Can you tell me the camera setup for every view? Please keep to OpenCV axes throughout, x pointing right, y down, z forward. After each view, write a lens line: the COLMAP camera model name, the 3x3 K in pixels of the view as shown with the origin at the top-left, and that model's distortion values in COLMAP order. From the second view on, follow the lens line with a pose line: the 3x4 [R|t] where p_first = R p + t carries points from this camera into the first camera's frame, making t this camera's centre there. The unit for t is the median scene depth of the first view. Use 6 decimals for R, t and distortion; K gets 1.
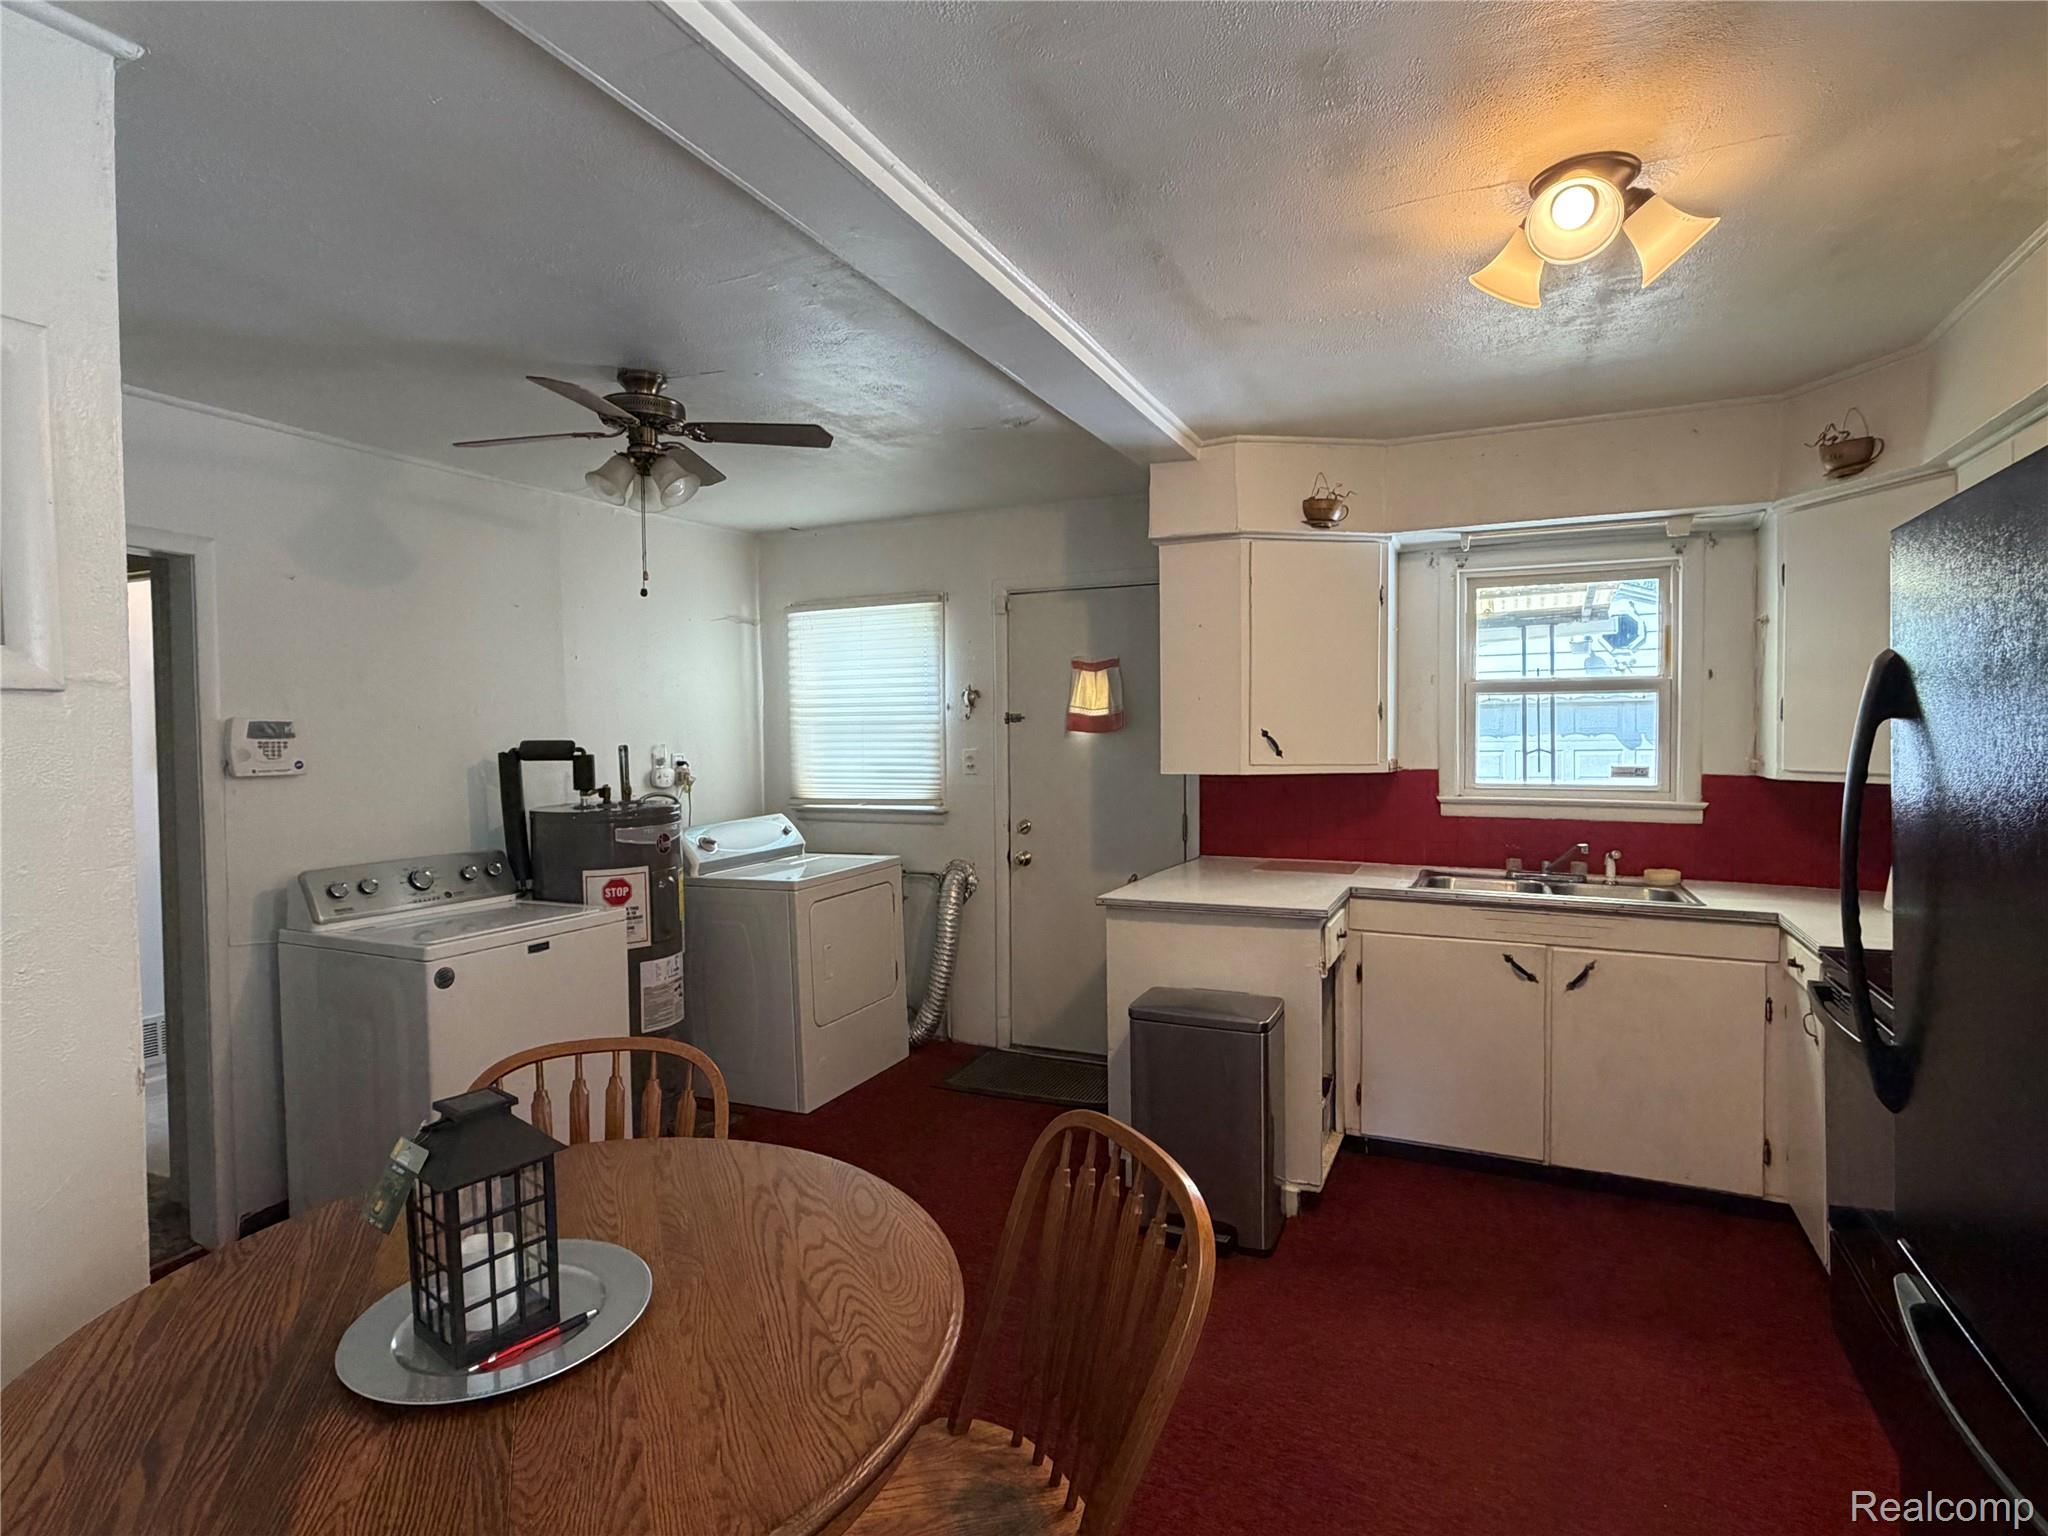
lens RADIAL K [[1061.0, 0, 1024.0], [0, 1061.0, 768.0], [0, 0, 1]] dist [0.000212, 0.000570]
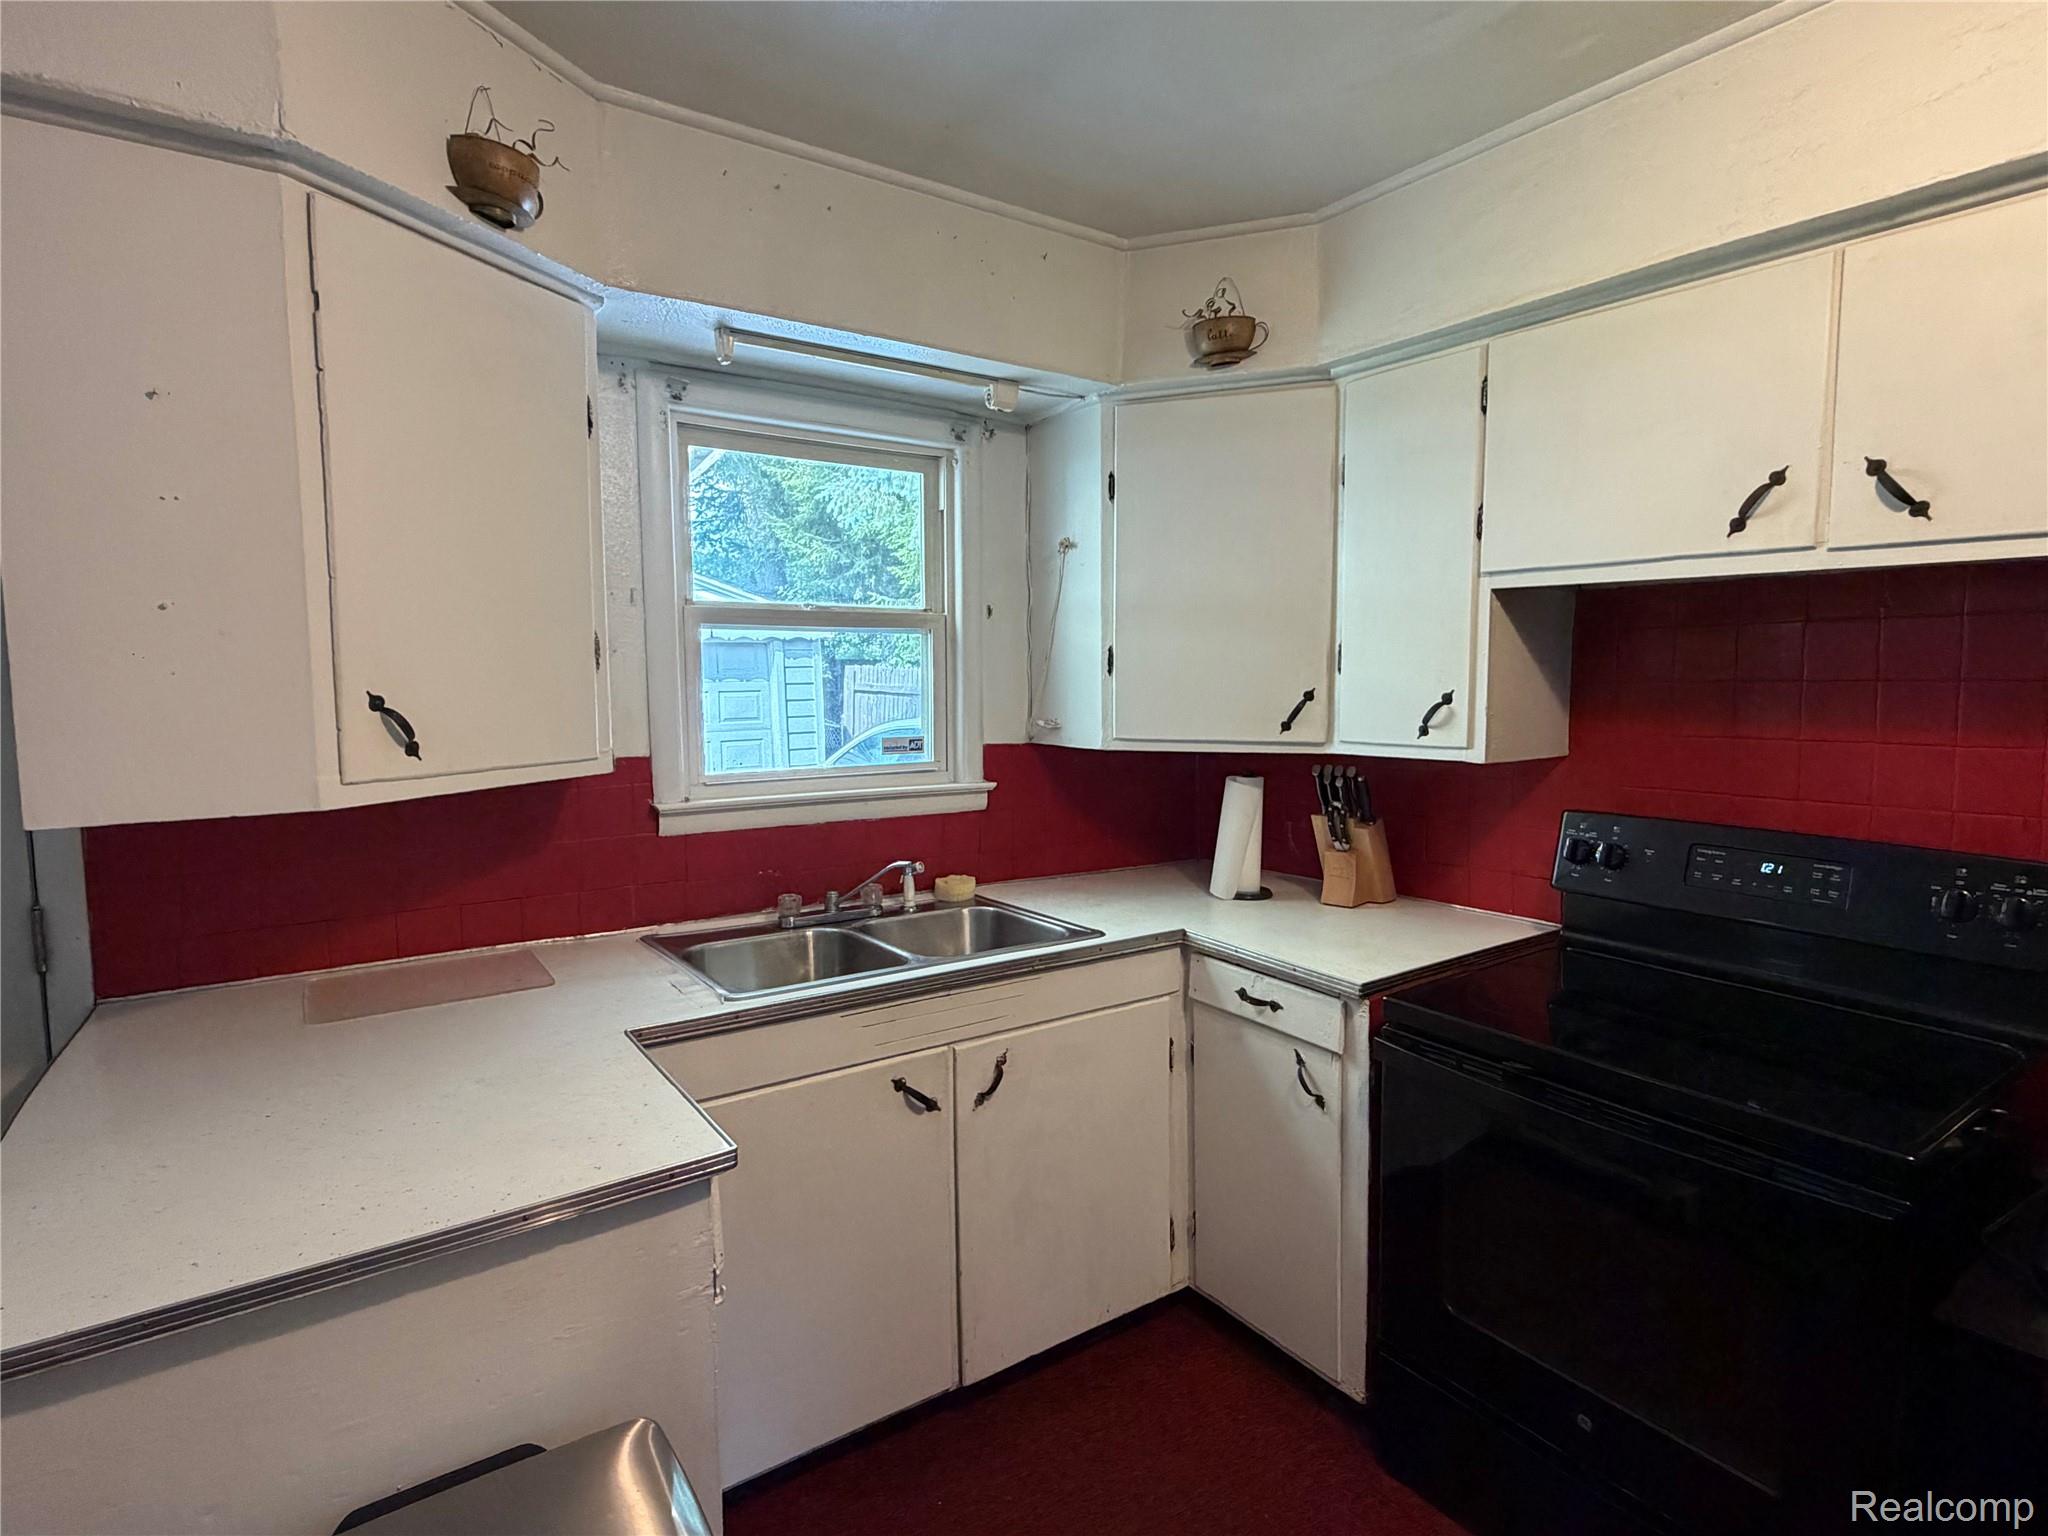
lens RADIAL K [[1061.0, 0, 1024.0], [0, 1061.0, 768.0], [0, 0, 1]] dist [0.000212, 0.000570]
pose [[0.502954, -0.075287, 0.861028, 0.001714], [0.025975, 0.997066, 0.072009, -0.030701], [-0.863923, -0.013852, 0.503434, 0.588322]]
